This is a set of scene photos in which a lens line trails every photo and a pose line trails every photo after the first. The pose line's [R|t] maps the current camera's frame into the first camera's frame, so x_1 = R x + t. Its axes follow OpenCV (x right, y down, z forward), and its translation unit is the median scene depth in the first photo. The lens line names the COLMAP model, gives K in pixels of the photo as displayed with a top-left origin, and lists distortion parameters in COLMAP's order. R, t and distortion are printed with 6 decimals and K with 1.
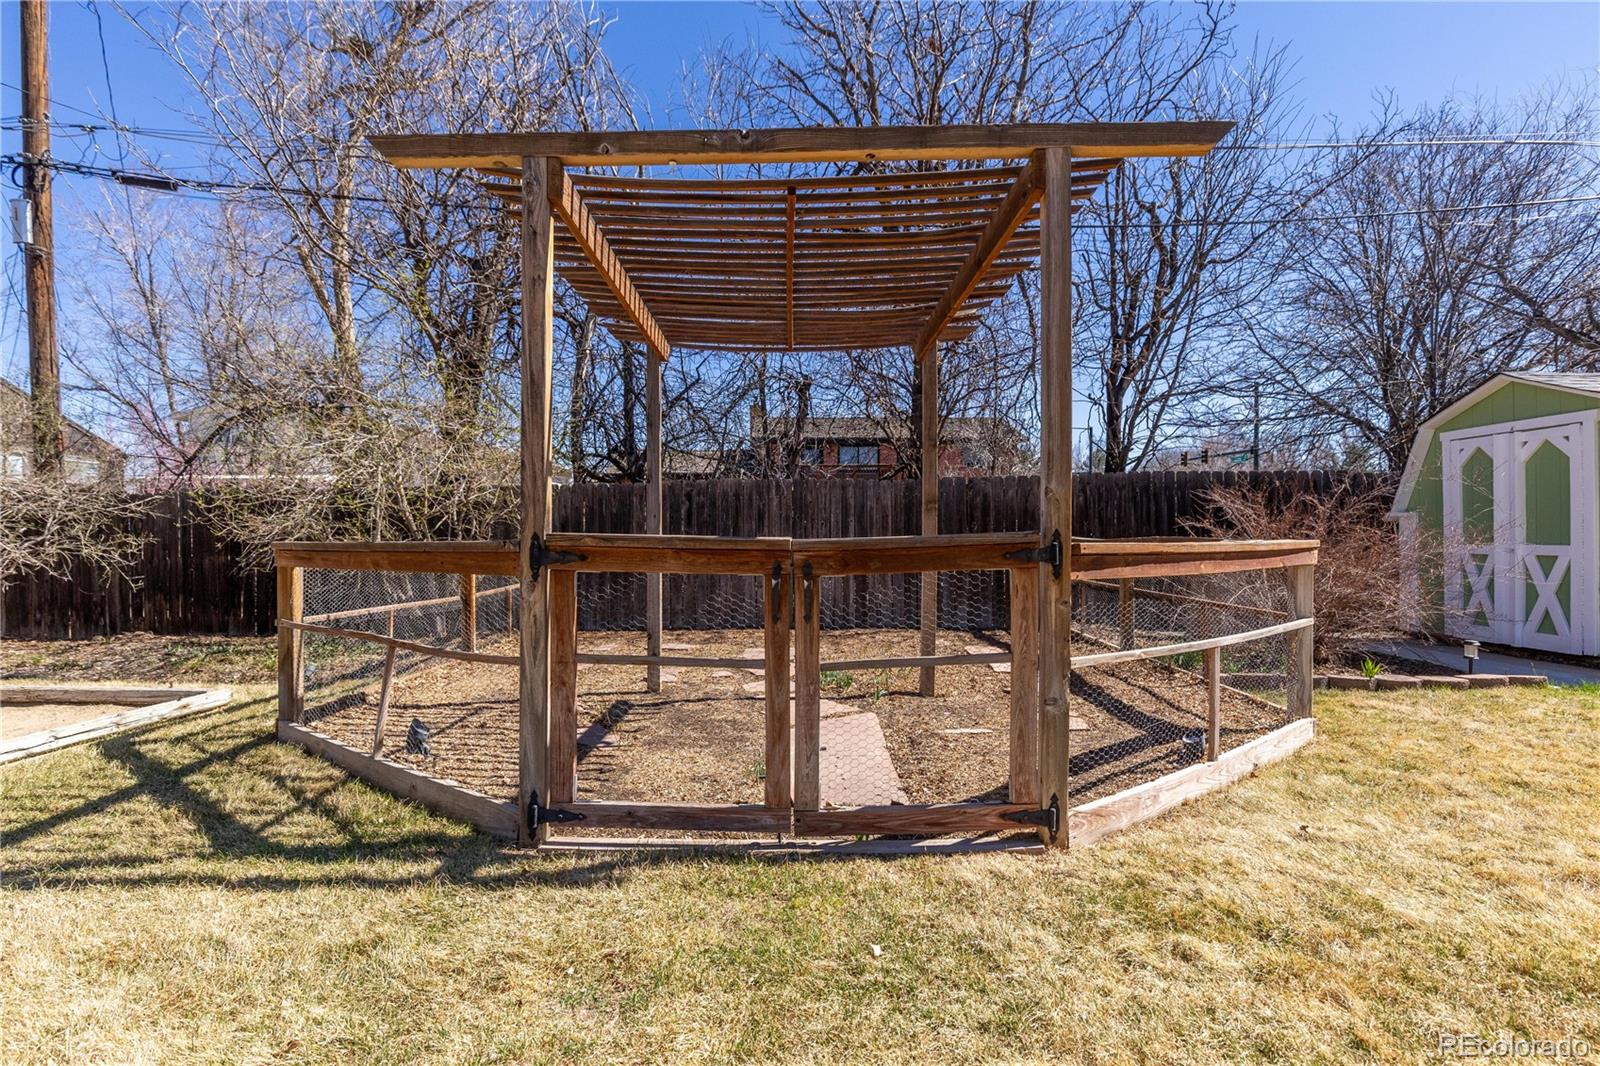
lens RADIAL K [[790.3, 0, 792.9], [0, 790.3, 524.1], [0, 0, 1]] dist [-0.001258, 0.000890]
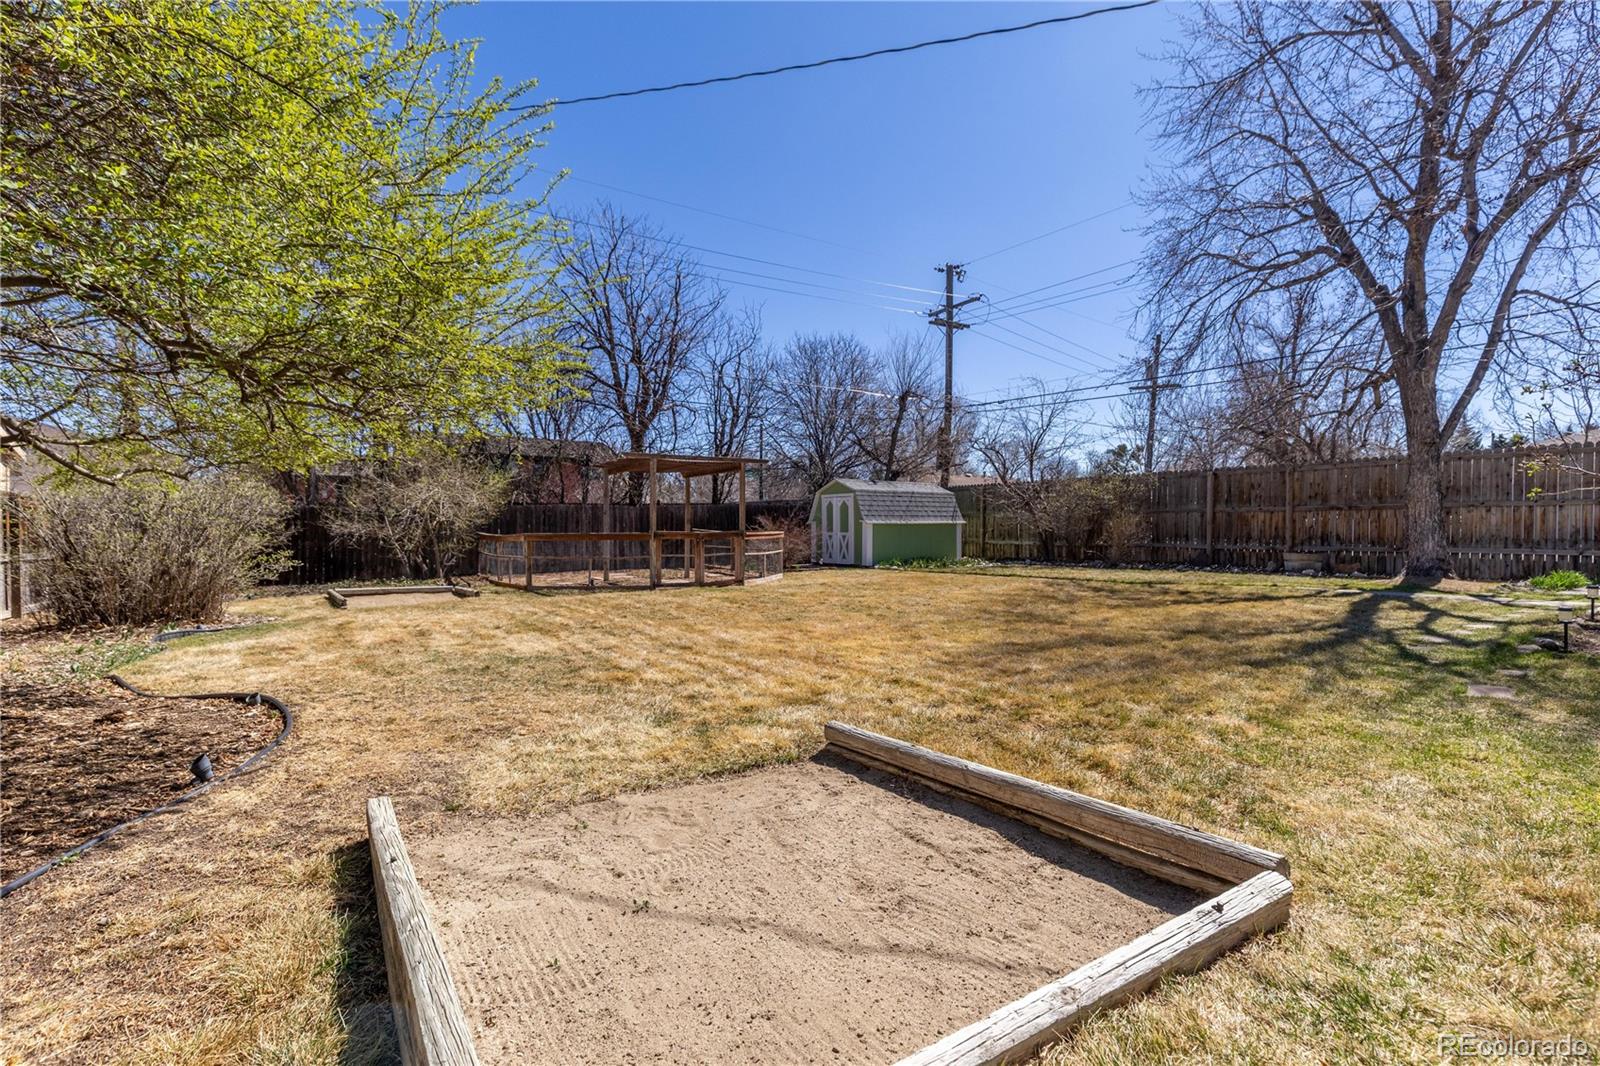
lens RADIAL K [[729.9, 0, 808.1], [0, 729.9, 526.4], [0, 0, 1]] dist [0.013807, -0.002878]
pose [[0.826759, -0.002370, 0.562552, -0.657323], [-0.006939, 0.999872, 0.014410, -0.029616], [-0.562514, -0.015817, 0.826637, -1.067705]]
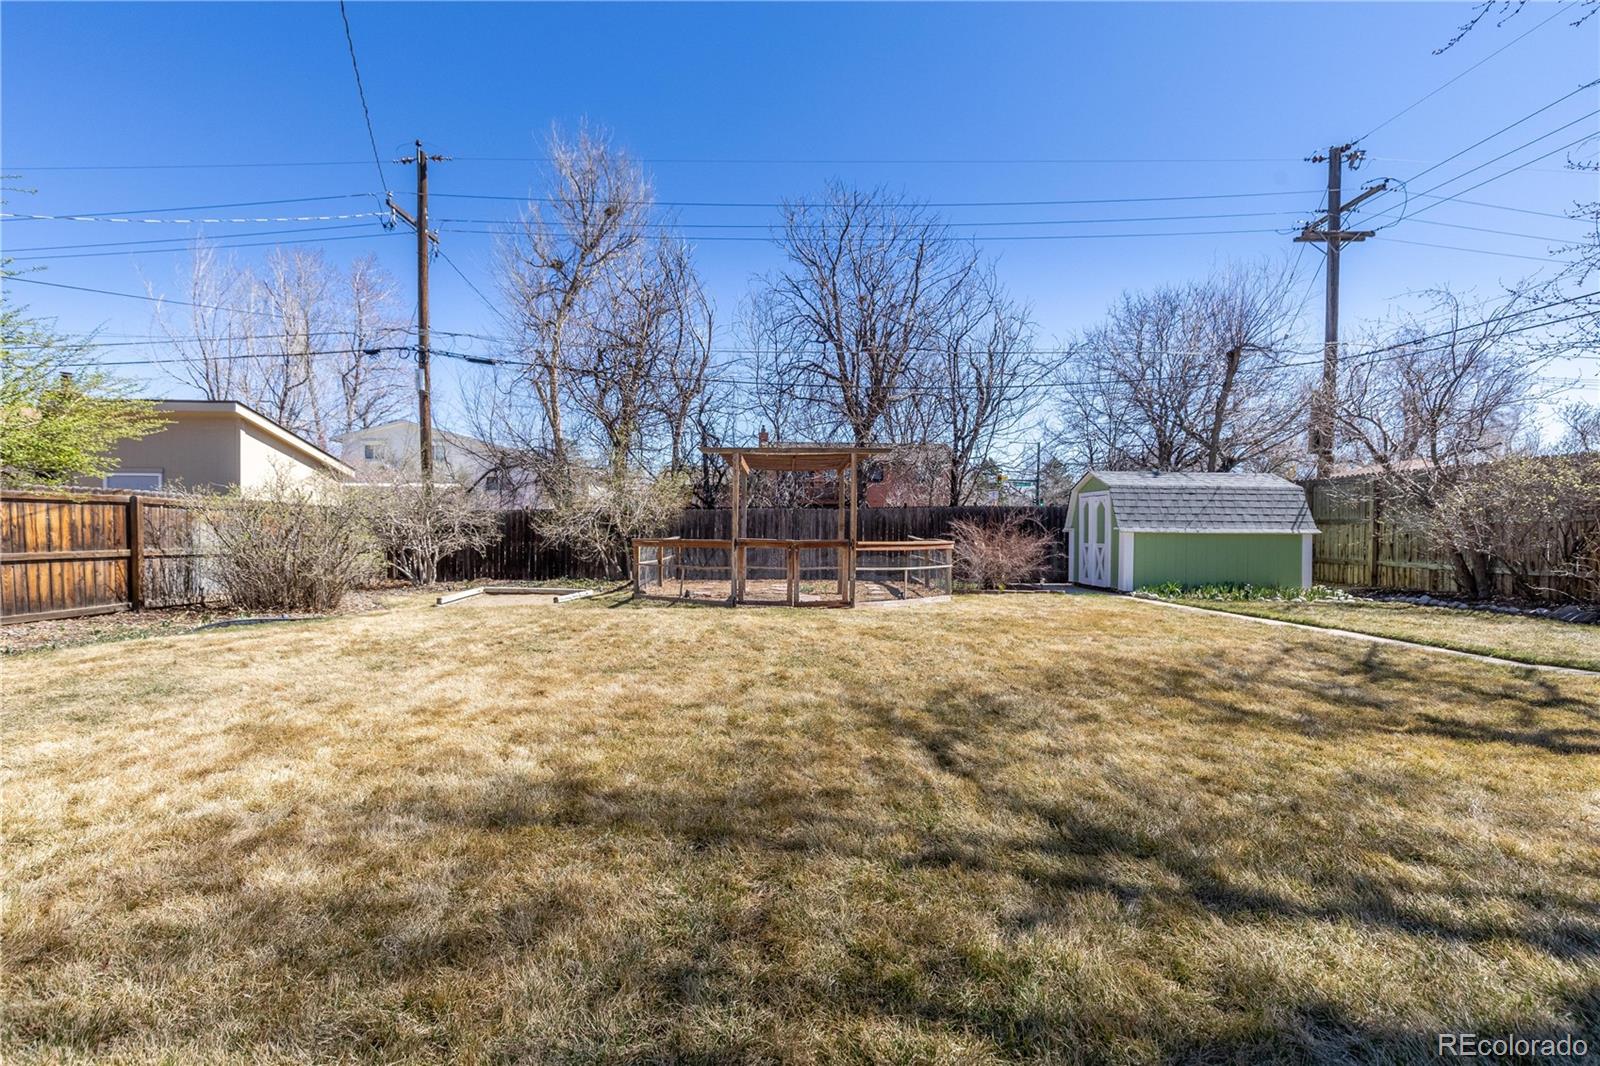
lens RADIAL K [[729.9, 0, 794.6], [0, 729.9, 527.5], [0, 0, 1]] dist [0.013807, -0.002878]
pose [[0.999904, 0.009682, 0.009924, -0.011018], [-0.009834, 0.999835, 0.015300, -0.035235], [-0.009774, -0.015396, 0.999834, -0.930672]]
